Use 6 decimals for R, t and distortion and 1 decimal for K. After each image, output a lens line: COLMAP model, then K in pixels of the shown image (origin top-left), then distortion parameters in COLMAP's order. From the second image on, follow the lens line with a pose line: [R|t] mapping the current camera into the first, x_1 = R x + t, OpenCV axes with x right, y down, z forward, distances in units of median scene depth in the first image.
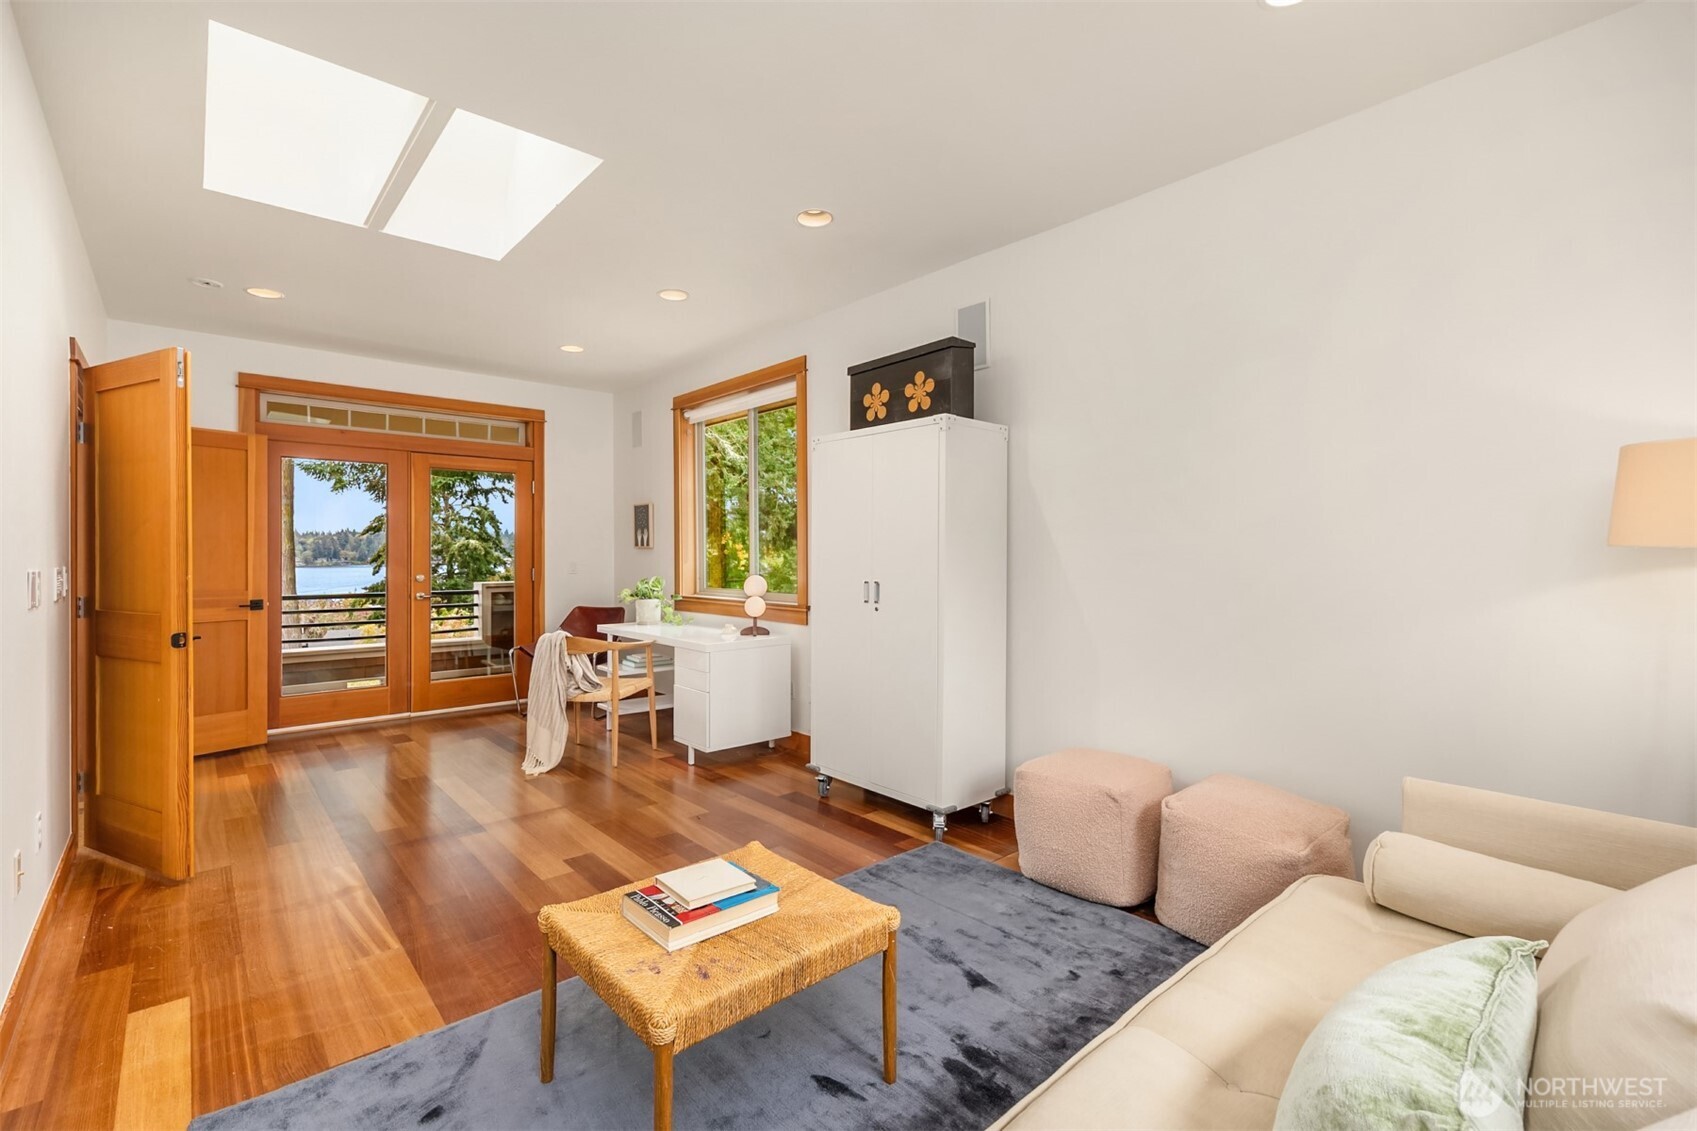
lens RADIAL K [[755.5, 0, 851.9], [0, 755.5, 553.1], [0, 0, 1]] dist [0.000739, 0.000111]
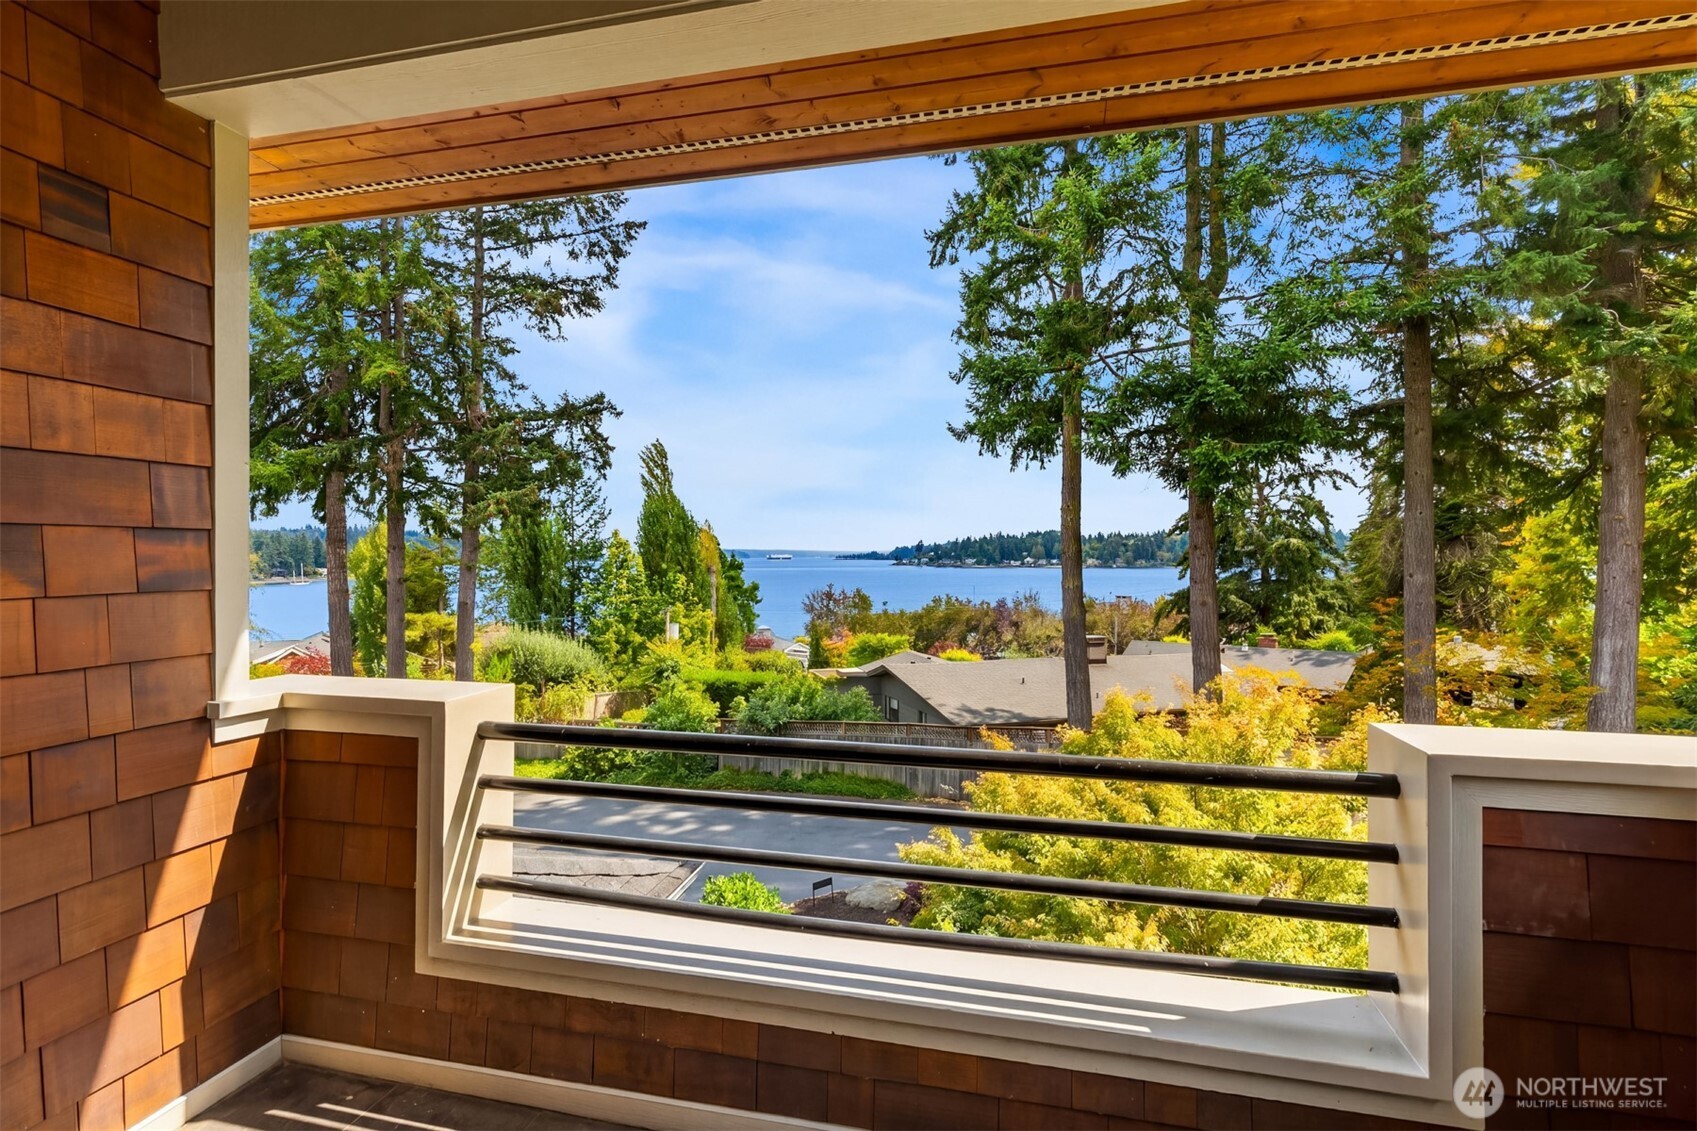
lens RADIAL K [[821.5, 0, 845.2], [0, 821.5, 560.4], [0, 0, 1]] dist [0.010738, -0.000981]
pose [[0.574158, 0.004798, -0.818730, -0.061852], [0.001505, 0.999975, 0.006916, -0.001156], [0.818743, -0.005202, 0.574137, 0.114365]]
